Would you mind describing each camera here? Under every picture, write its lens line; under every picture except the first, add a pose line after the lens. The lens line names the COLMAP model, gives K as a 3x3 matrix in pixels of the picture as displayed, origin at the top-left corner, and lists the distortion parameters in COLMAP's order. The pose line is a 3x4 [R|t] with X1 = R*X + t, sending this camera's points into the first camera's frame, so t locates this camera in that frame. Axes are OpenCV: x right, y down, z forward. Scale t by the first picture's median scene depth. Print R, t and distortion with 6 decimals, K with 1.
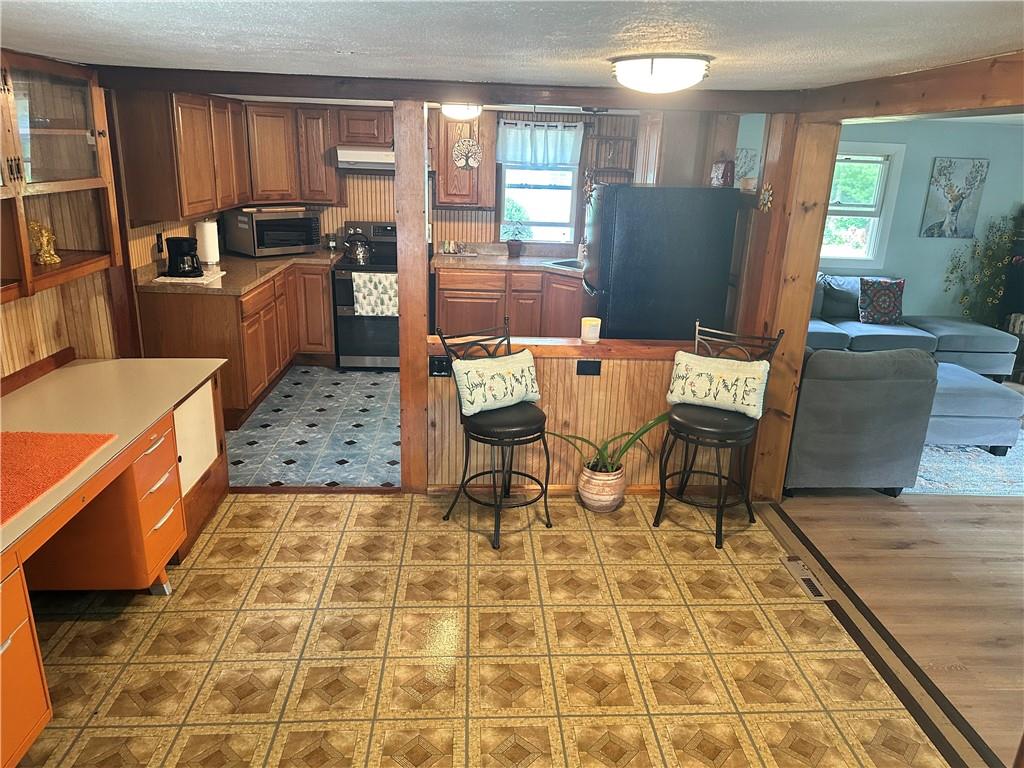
lens RADIAL K [[717.4, 0, 510.4], [0, 717.4, 386.6], [0, 0, 1]] dist [0.119756, -0.154468]
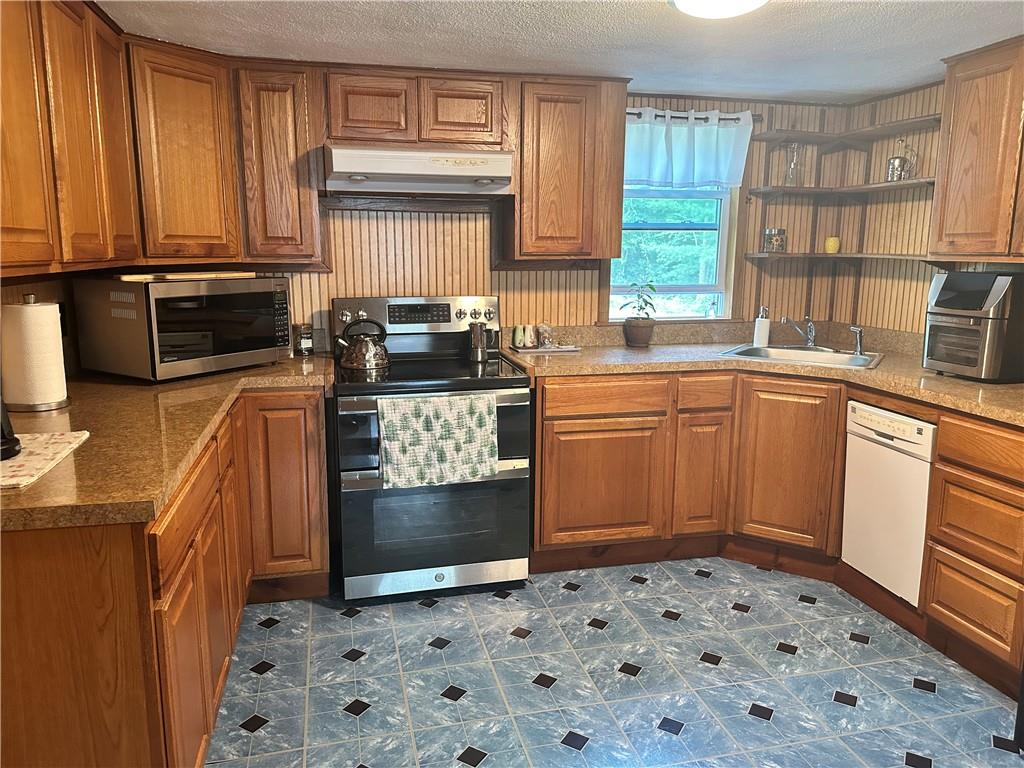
lens RADIAL K [[717.4, 0, 510.4], [0, 717.4, 386.6], [0, 0, 1]] dist [0.119756, -0.154468]
pose [[0.980566, -0.064573, 0.185258, -0.216194], [0.087519, 0.989092, -0.118477, -0.101748], [-0.175587, 0.132388, 0.975522, 0.521702]]
